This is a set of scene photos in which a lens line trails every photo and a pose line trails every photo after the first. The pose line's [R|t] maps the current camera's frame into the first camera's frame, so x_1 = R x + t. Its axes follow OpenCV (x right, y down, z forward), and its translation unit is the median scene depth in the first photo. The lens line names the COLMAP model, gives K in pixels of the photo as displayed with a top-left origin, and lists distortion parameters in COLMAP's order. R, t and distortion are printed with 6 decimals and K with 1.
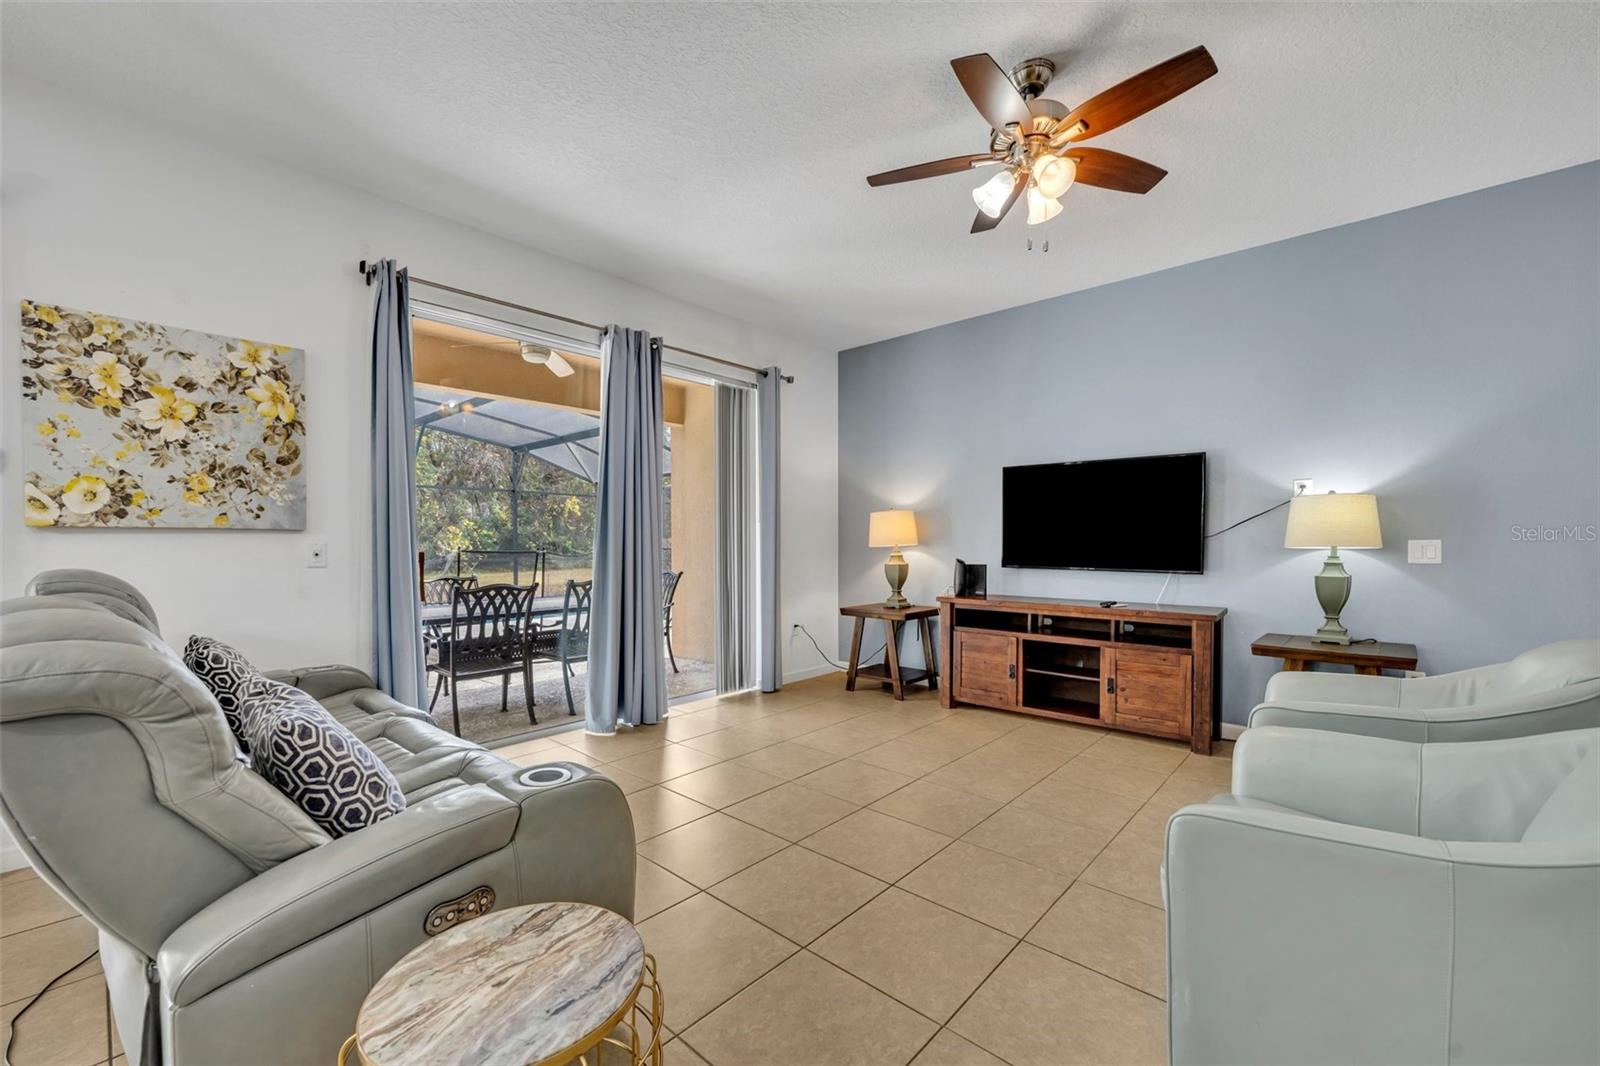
lens RADIAL K [[644.7, 0, 806.0], [0, 644.7, 552.4], [0, 0, 1]] dist [-0.002463, 0.000849]
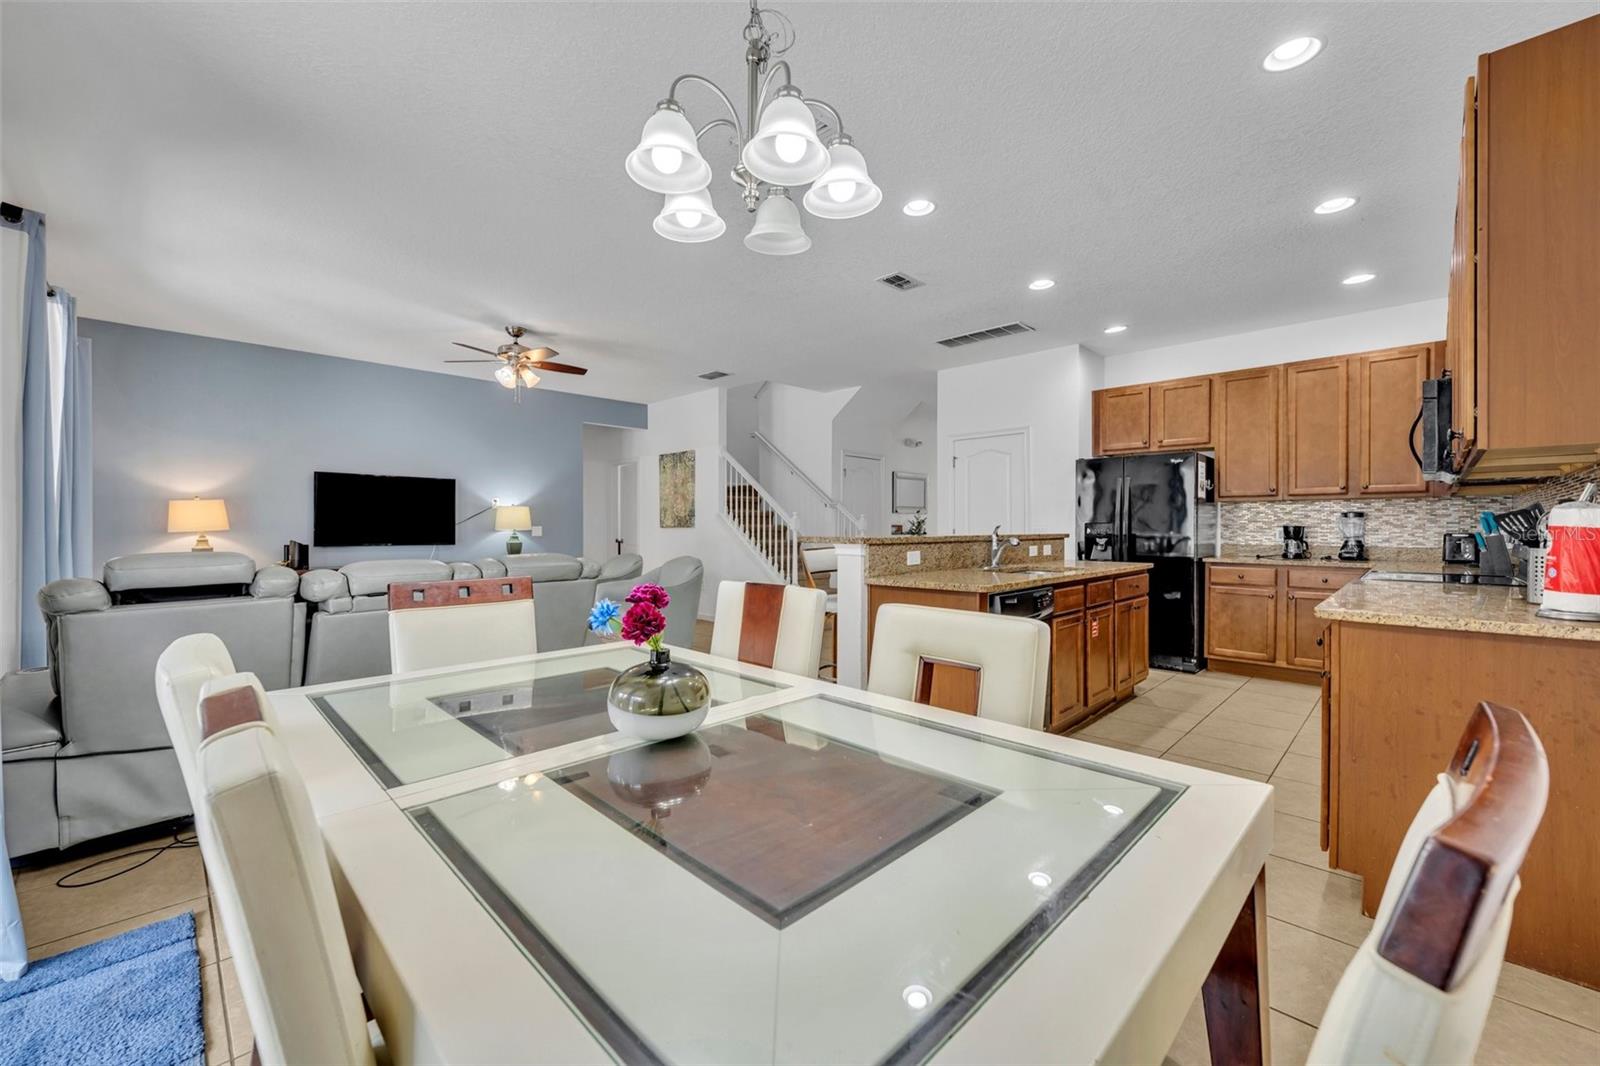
lens RADIAL K [[644.7, 0, 794.5], [0, 644.7, 529.8], [0, 0, 1]] dist [-0.002463, 0.000849]
pose [[0.046463, -0.005122, 0.998907, -1.444011], [0.016470, 0.999855, 0.004360, -0.000966], [-0.998784, 0.016249, 0.046541, -0.082695]]
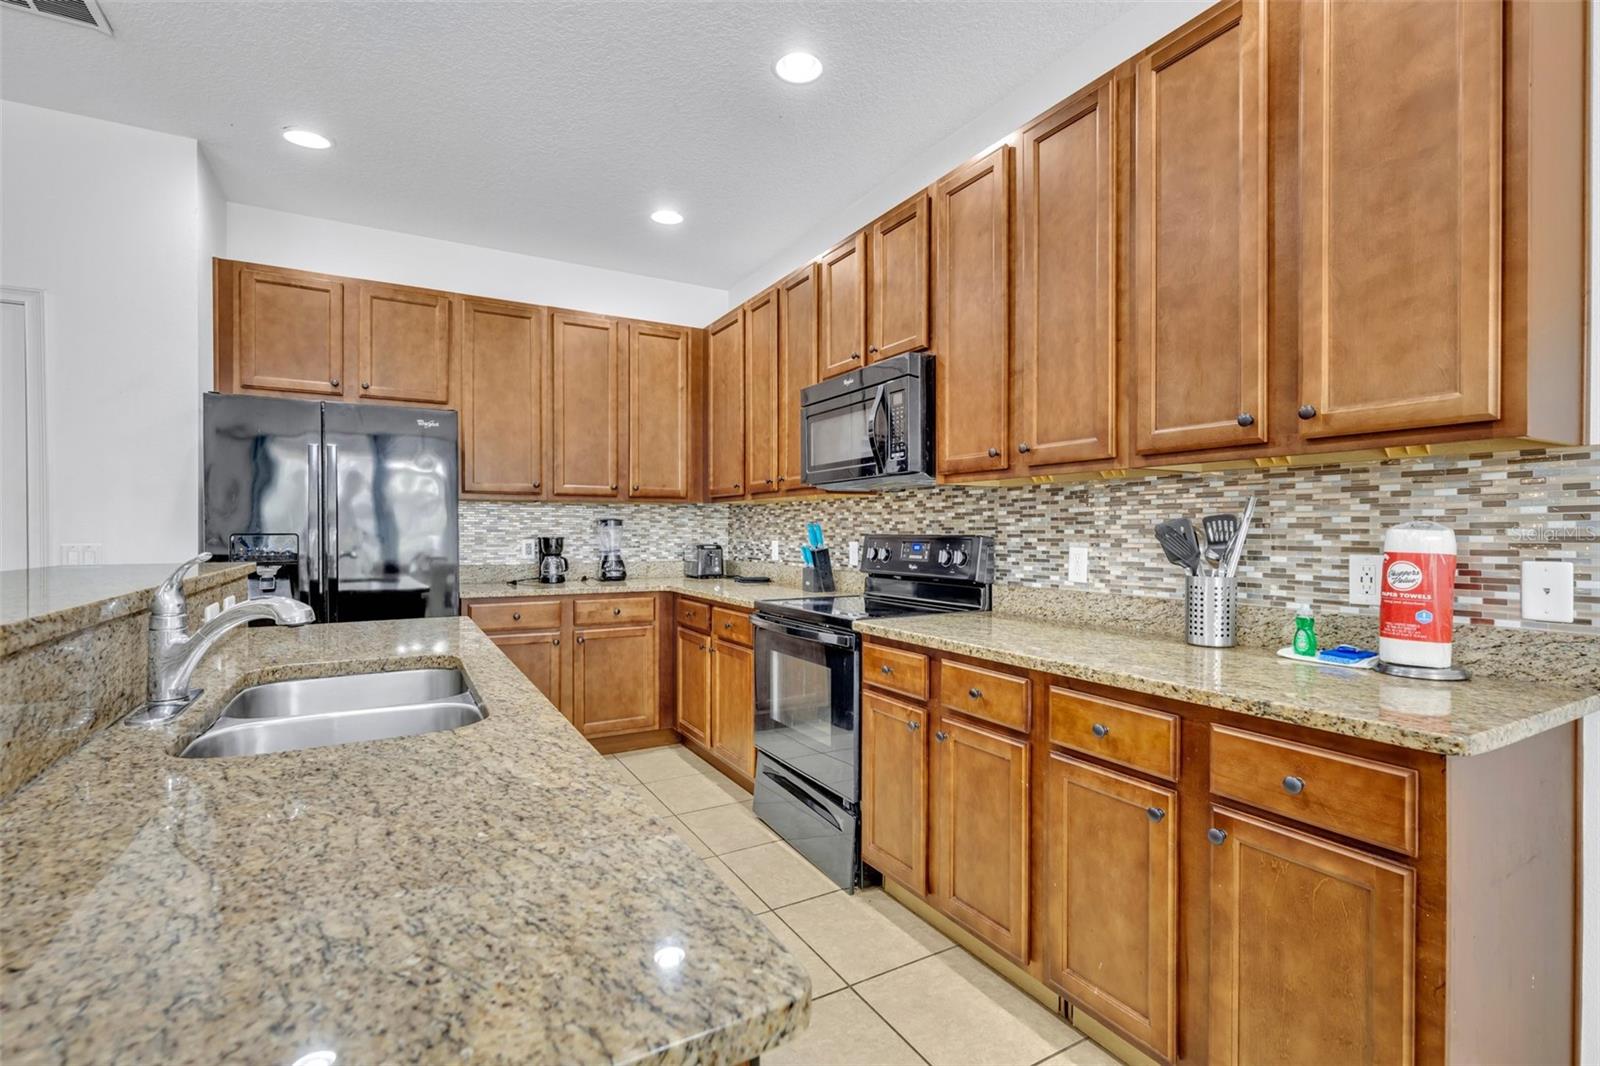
lens RADIAL K [[726.1, 0, 797.5], [0, 726.1, 535.7], [0, 0, 1]] dist [-0.000051, -0.001349]
pose [[-0.949850, -0.003350, 0.312687, -0.590942], [0.004609, 0.999684, 0.024713, -0.016204], [-0.312671, 0.024914, -0.949535, -0.153582]]
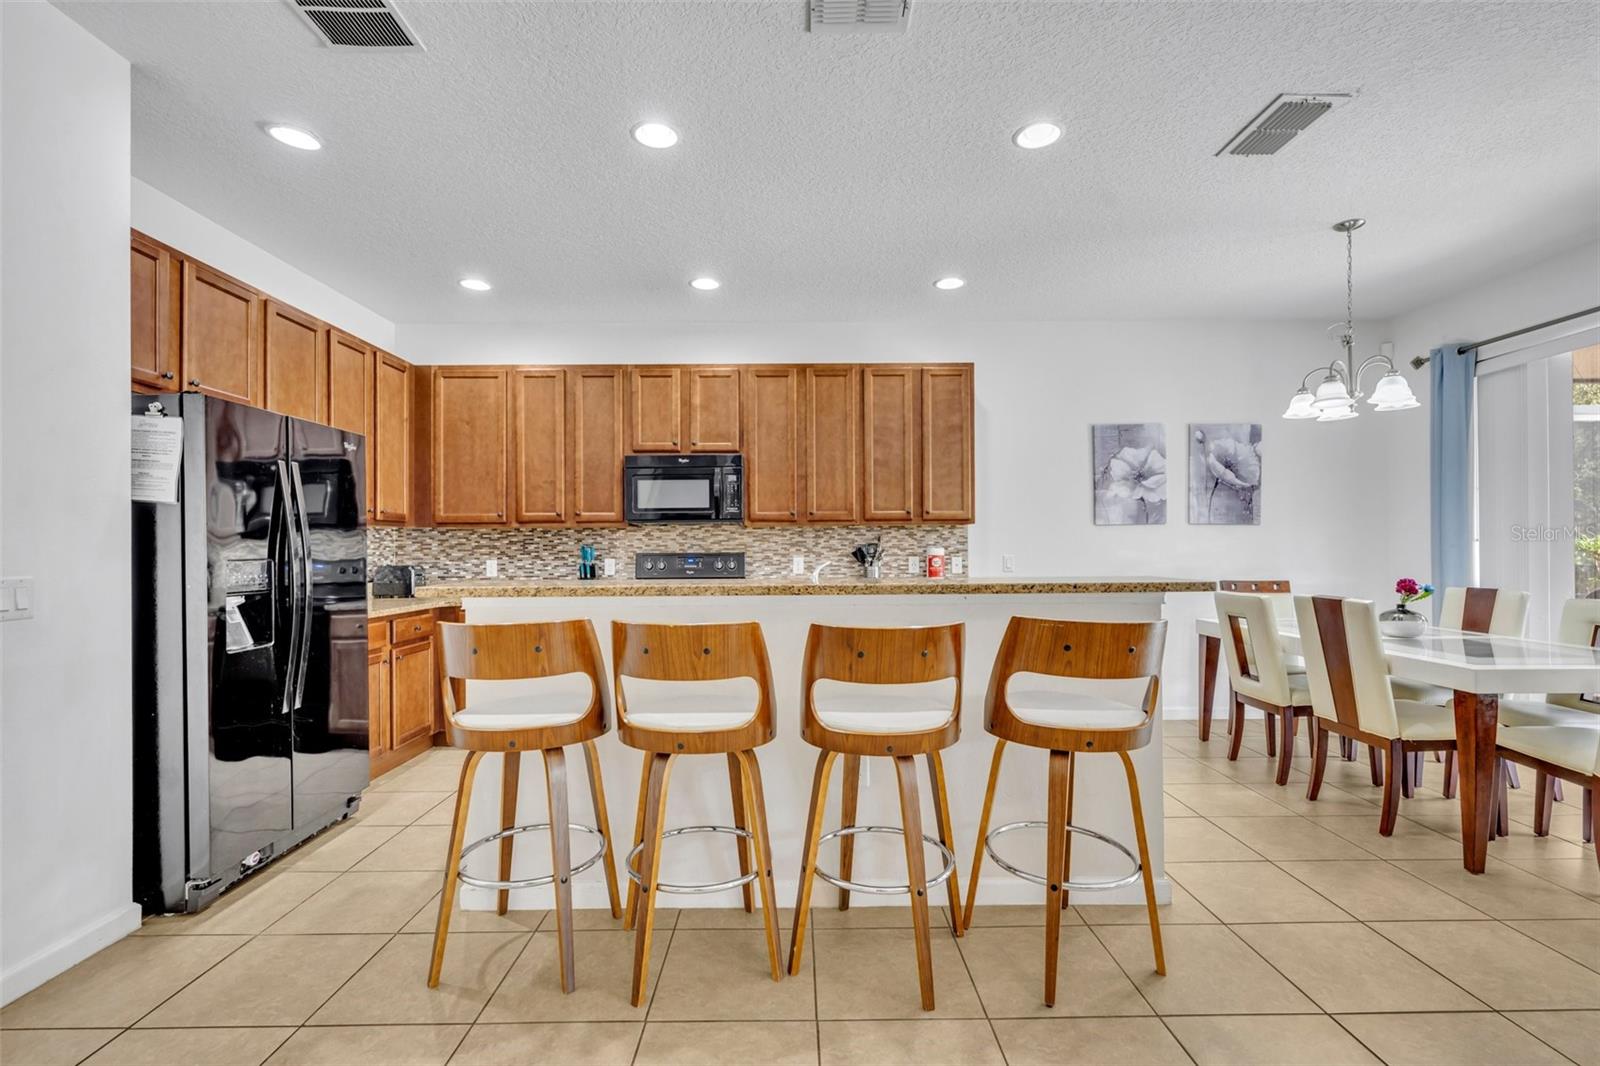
lens RADIAL K [[711.8, 0, 802.5], [0, 711.8, 545.2], [0, 0, 1]] dist [0.000218, 0.002190]
pose [[-0.731696, 0.002507, -0.681626, 0.456621], [-0.005470, 0.999939, 0.009550, -0.026153], [0.681609, 0.010716, -0.731638, 0.203306]]
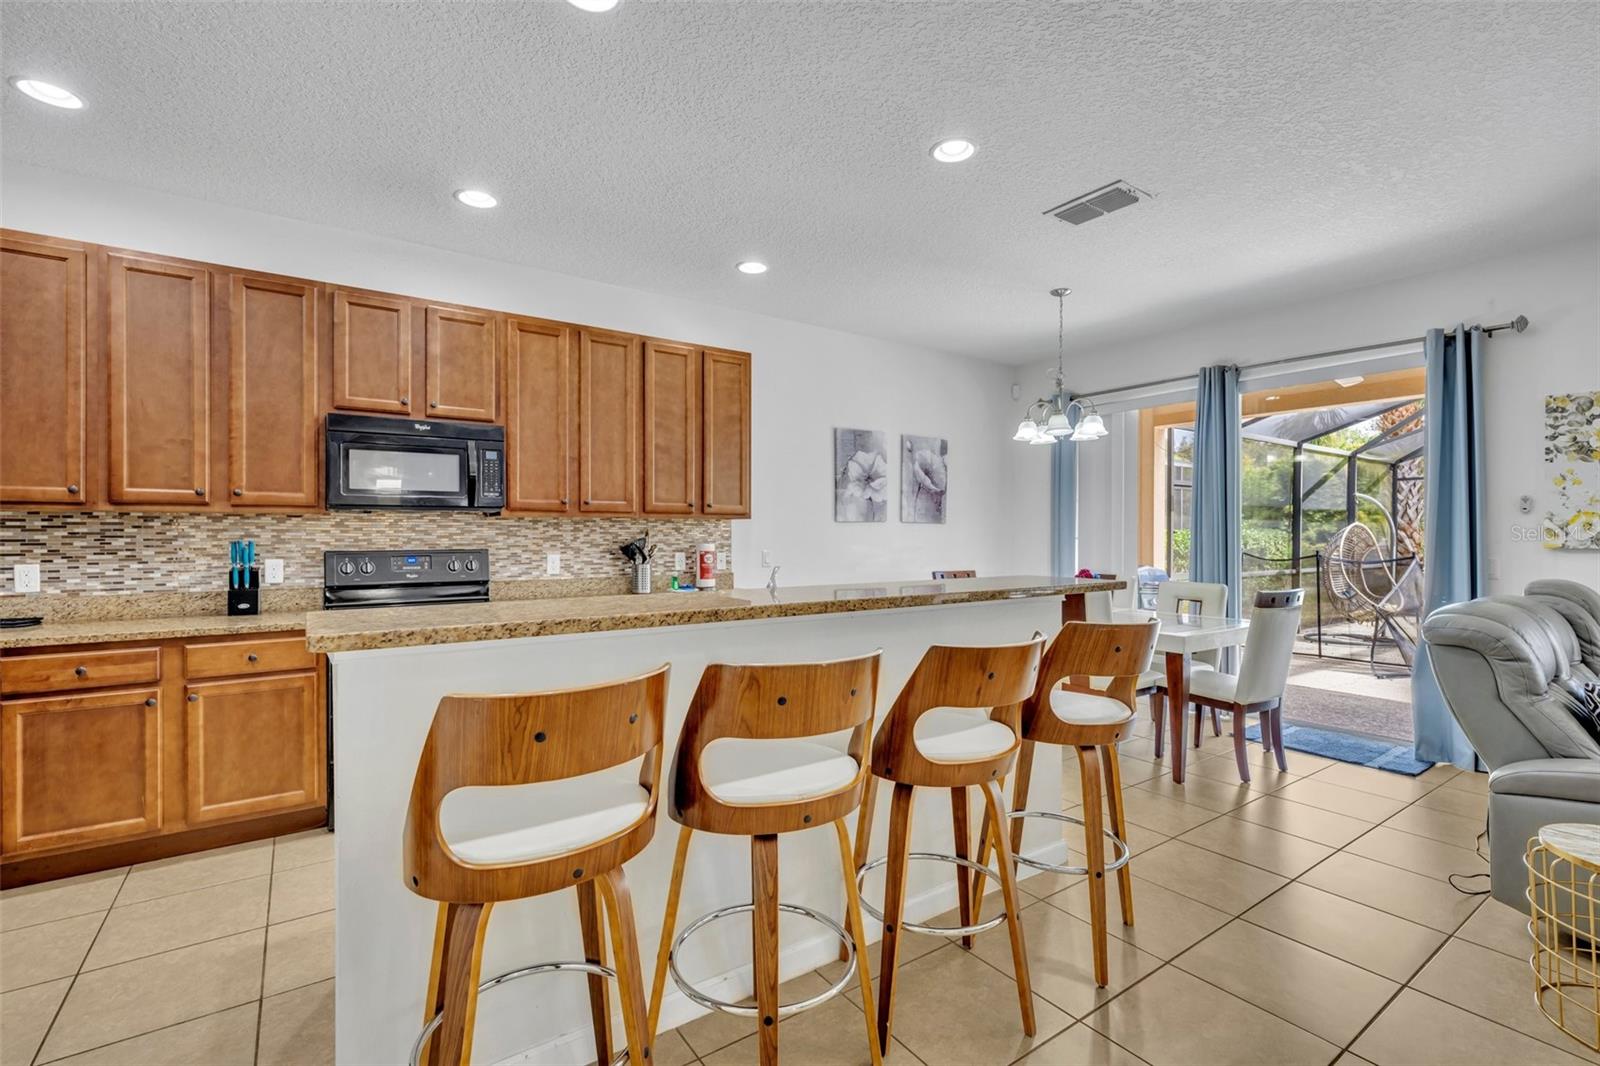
lens RADIAL K [[711.8, 0, 798.8], [0, 711.8, 535.9], [0, 0, 1]] dist [0.000218, 0.002190]
pose [[-0.224571, 0.003359, -0.974452, 0.574031], [-0.018077, 0.999808, 0.007612, -0.037054], [0.974290, 0.019325, -0.224467, -0.226323]]
